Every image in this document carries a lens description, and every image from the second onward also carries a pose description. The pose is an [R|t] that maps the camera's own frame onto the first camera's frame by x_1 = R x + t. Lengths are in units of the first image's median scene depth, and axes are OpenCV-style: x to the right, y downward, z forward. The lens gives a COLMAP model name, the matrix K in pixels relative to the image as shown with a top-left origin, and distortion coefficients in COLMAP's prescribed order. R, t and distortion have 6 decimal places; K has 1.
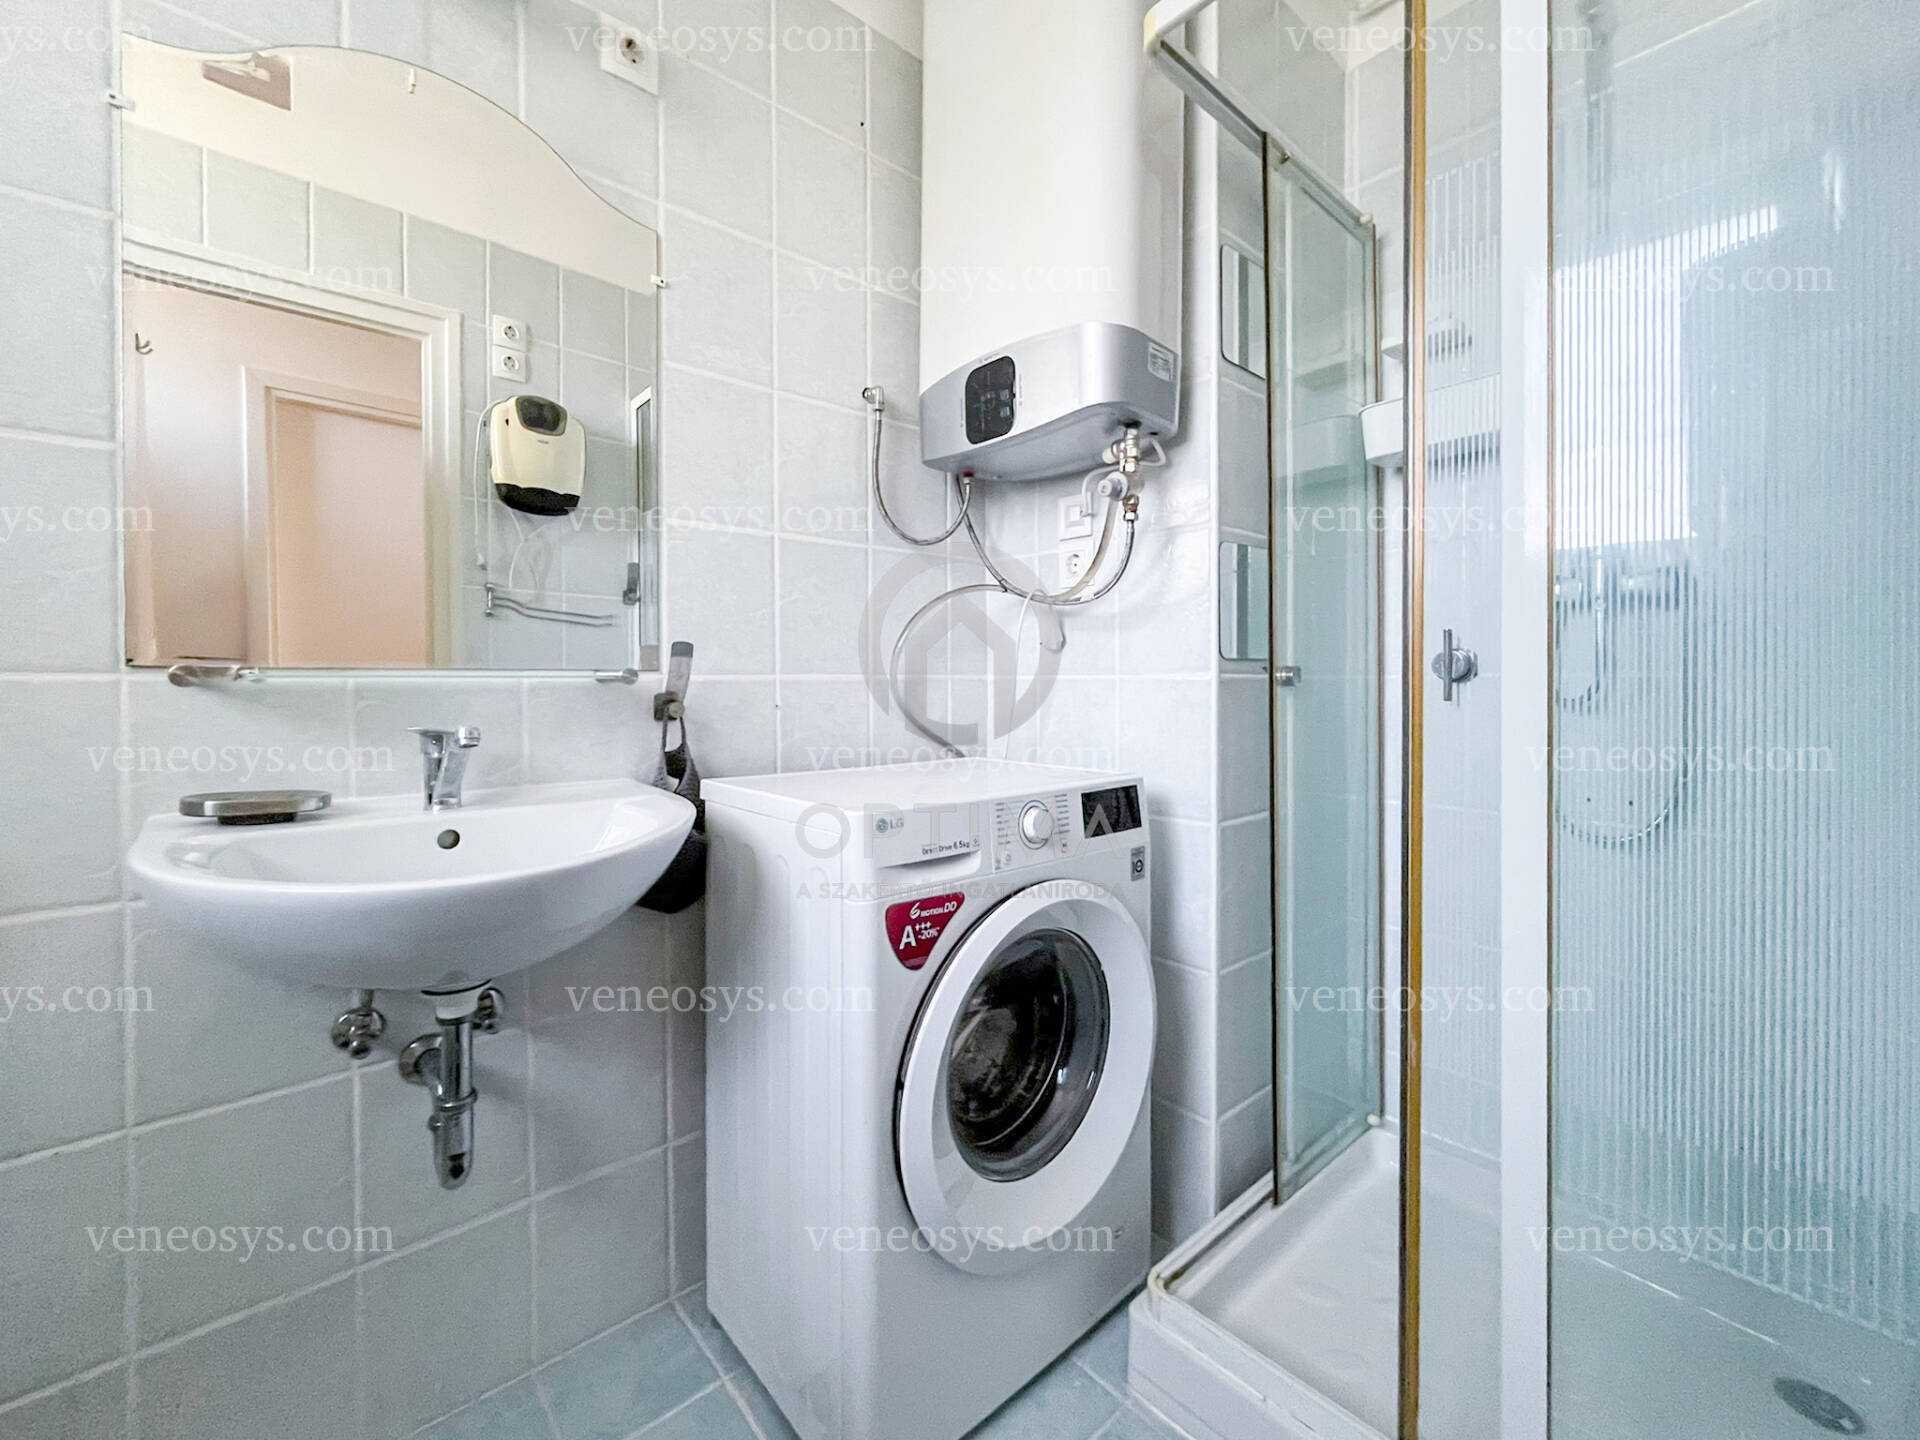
lens RADIAL K [[782.3, 0, 960.0], [0, 782.3, 720.0], [0, 0, 1]] dist [-0.000531, -0.000085]
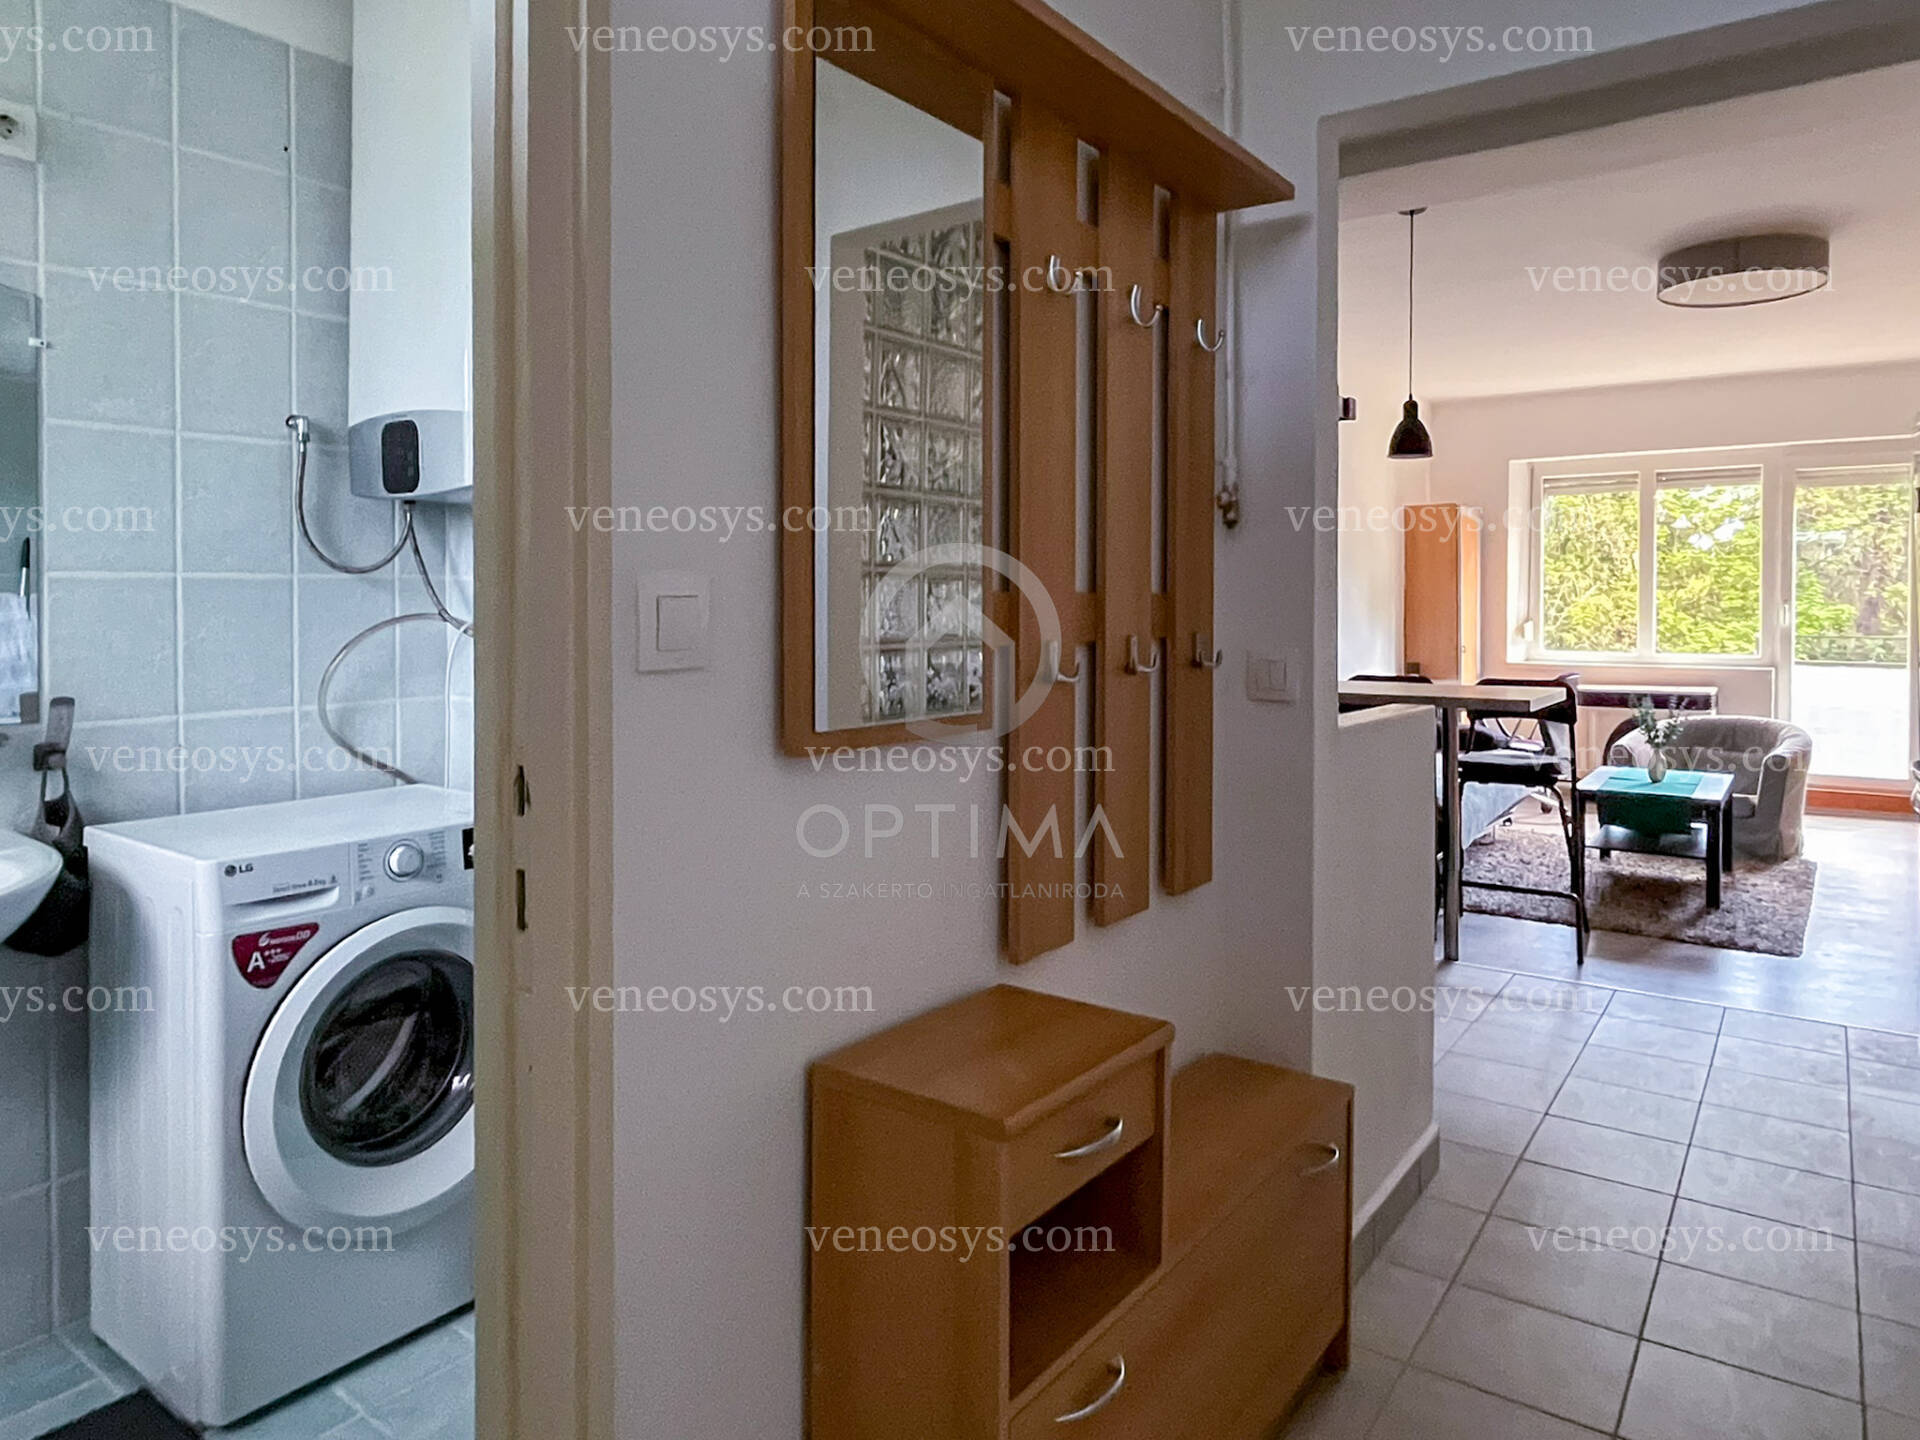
lens RADIAL K [[1217.0, 0, 963.3], [0, 1217.0, 645.7], [0, 0, 1]] dist [0.002186, 0.001313]
pose [[0.977244, -0.001146, 0.212115, 0.474970], [0.000624, 0.999997, 0.002527, -0.170246], [-0.212117, -0.002338, 0.977241, -0.847164]]
